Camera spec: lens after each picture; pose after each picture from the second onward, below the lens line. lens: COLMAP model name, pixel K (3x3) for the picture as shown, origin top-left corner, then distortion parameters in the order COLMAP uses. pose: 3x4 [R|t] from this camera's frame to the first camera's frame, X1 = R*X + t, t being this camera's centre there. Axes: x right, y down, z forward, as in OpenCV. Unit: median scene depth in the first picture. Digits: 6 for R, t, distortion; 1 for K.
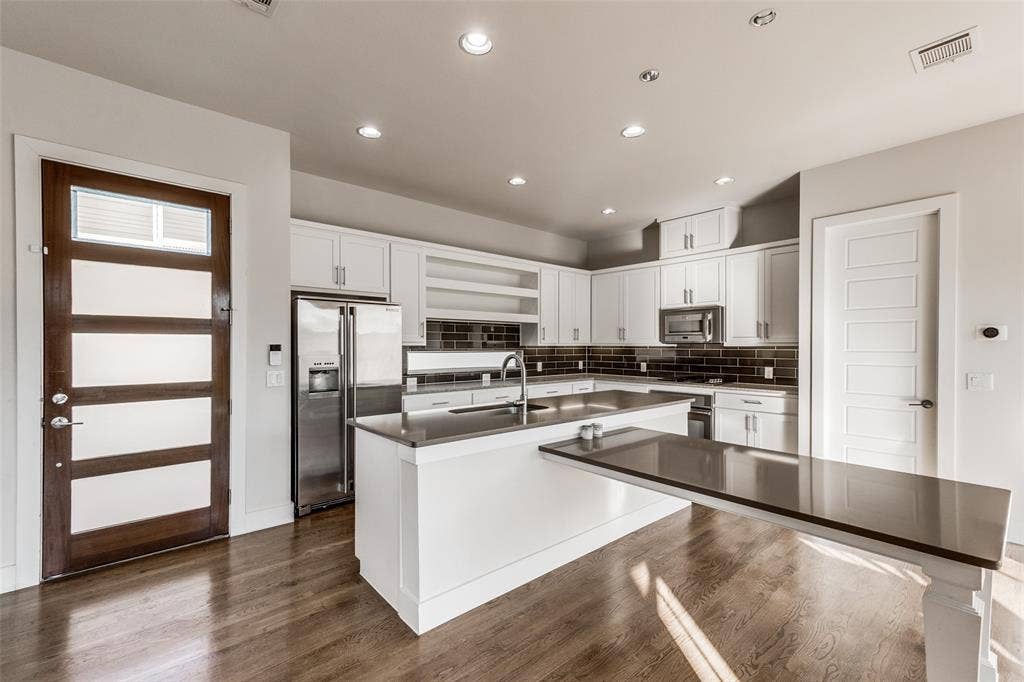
lens RADIAL K [[440.5, 0, 514.9], [0, 440.5, 347.1], [0, 0, 1]] dist [0.011337, 0.000549]
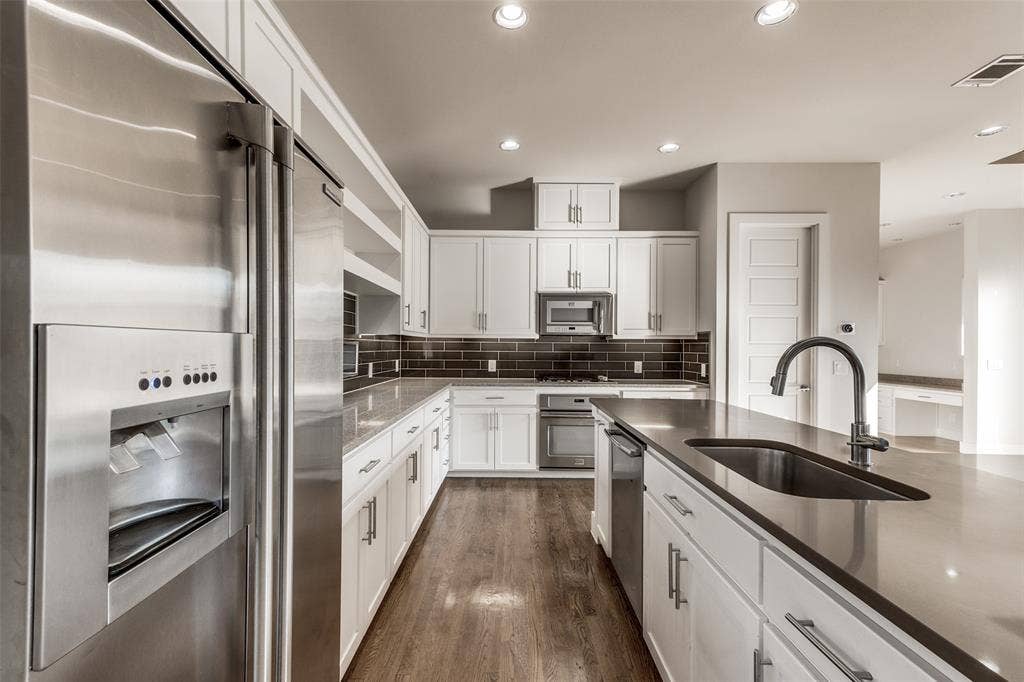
lens RADIAL K [[452.0, 0, 506.9], [0, 452.0, 345.4], [0, 0, 1]] dist [0.019109, 0.000094]
pose [[0.661590, 0.006201, 0.749840, -0.353042], [-0.002926, 0.999980, -0.005689, 0.016953], [-0.749860, 0.001570, 0.661595, 0.558368]]
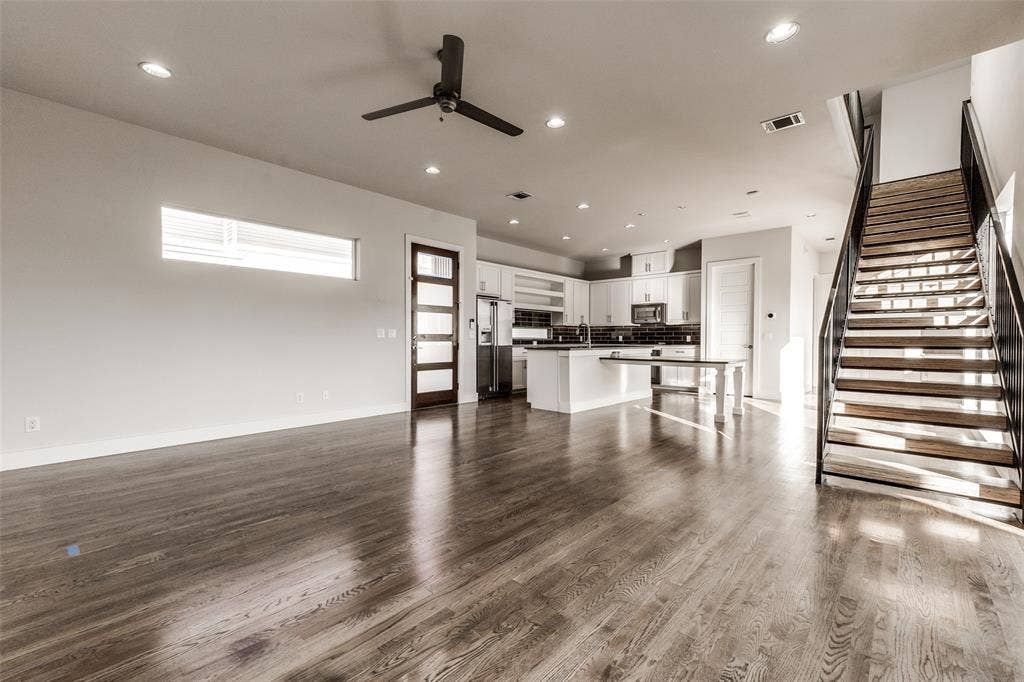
lens RADIAL K [[440.5, 0, 514.9], [0, 440.5, 347.1], [0, 0, 1]] dist [0.011337, 0.000549]
pose [[0.992176, -0.001183, 0.124839, -0.399677], [-0.000425, 0.999917, 0.012850, 0.069571], [-0.124844, -0.012803, 0.992094, -0.782563]]
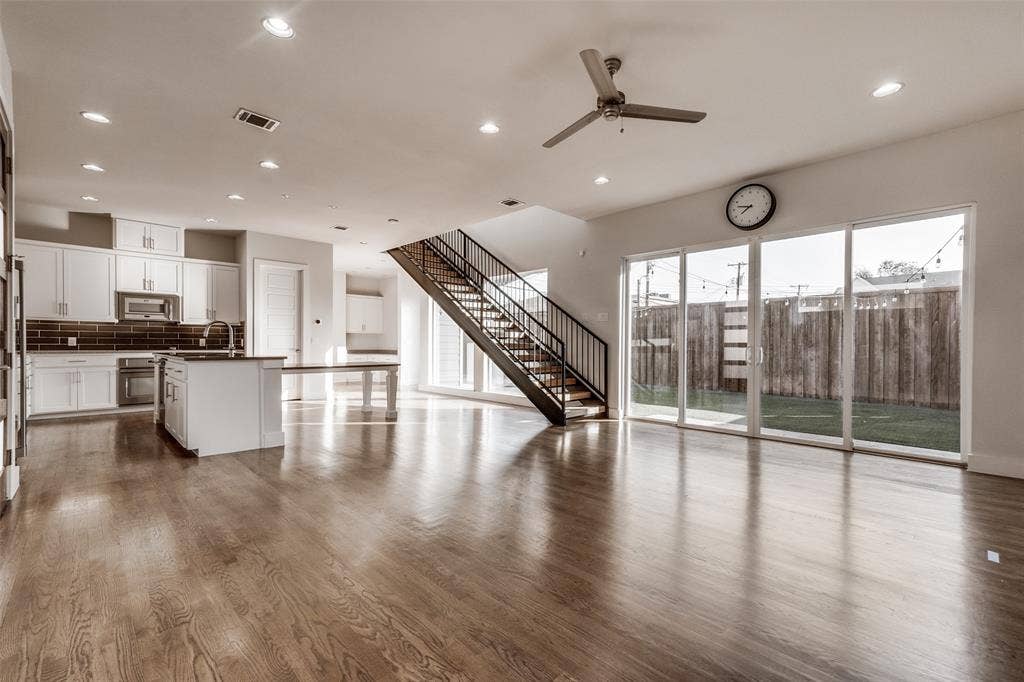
lens RADIAL K [[440.5, 0, 514.9], [0, 440.5, 347.1], [0, 0, 1]] dist [0.011337, 0.000549]
pose [[-0.062219, -0.008296, 0.998028, -1.040342], [0.000918, 0.999965, 0.008369, 0.062528], [-0.998062, 0.001437, -0.062209, 0.002104]]
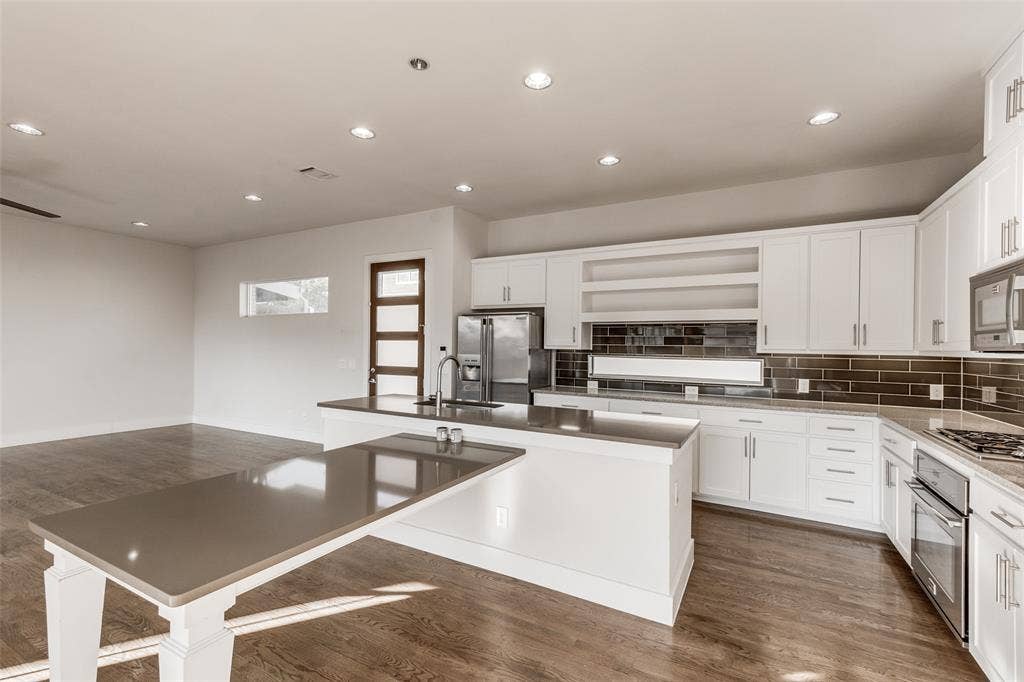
lens RADIAL K [[452.0, 0, 506.9], [0, 452.0, 345.4], [0, 0, 1]] dist [0.019109, 0.000094]
pose [[0.339509, 0.002376, -0.940600, 0.673723], [-0.019223, 0.999805, -0.004413, -0.004755], [0.940407, 0.019579, 0.339488, 0.444539]]
